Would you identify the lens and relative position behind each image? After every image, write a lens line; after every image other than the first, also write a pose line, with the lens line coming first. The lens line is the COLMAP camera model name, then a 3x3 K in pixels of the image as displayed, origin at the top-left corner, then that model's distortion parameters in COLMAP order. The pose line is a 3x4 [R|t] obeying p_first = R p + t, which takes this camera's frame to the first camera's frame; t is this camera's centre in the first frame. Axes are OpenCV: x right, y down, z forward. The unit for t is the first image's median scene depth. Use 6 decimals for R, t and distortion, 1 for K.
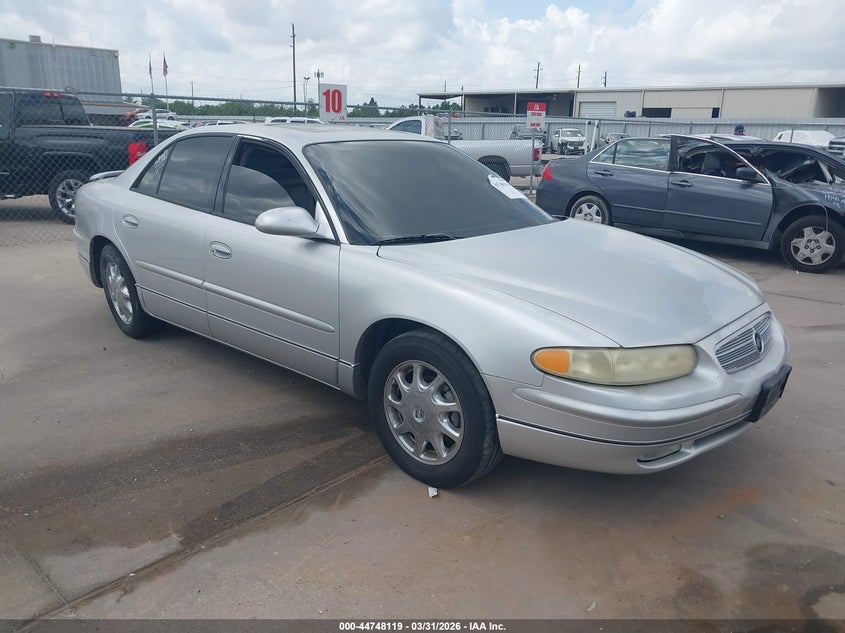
lens RADIAL K [[664.1, 0, 422.5], [0, 664.1, 316.5], [0, 0, 1]] dist [0.010176, 0.000857]
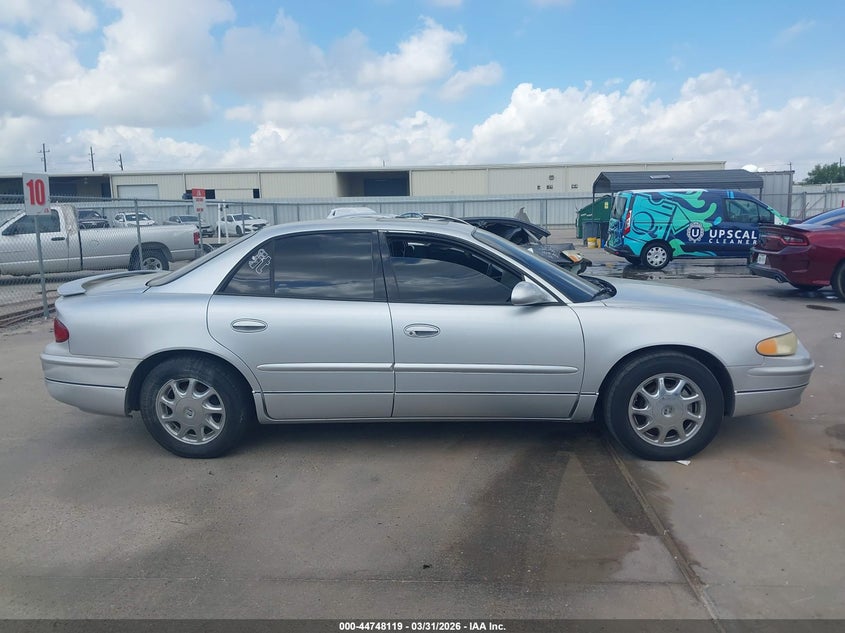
lens RADIAL K [[669.7, 0, 422.5], [0, 669.7, 316.5], [0, 0, 1]] dist [-0.009593, -0.002155]
pose [[0.775745, -0.134255, 0.616600, -0.307196], [0.204604, 0.977832, -0.044506, -0.022846], [-0.596956, 0.160684, 0.786018, 0.038171]]
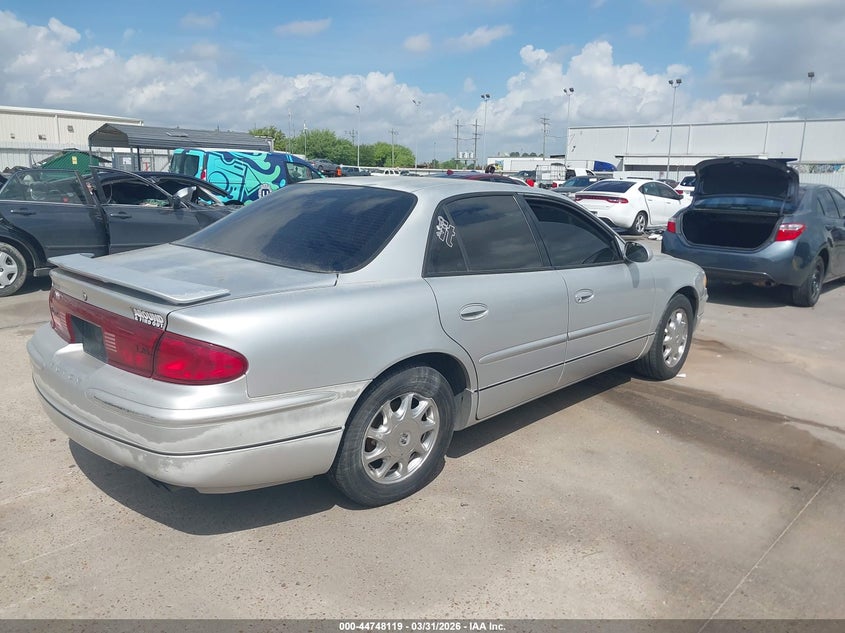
lens RADIAL K [[665.9, 0, 433.8], [0, 665.9, 331.5], [0, 0, 1]] dist [0.013461, 0.003533]
pose [[0.027799, -0.252787, 0.967123, -0.434032], [0.247984, 0.938996, 0.238307, -0.114851], [-0.968365, 0.233206, 0.088791, 0.360264]]
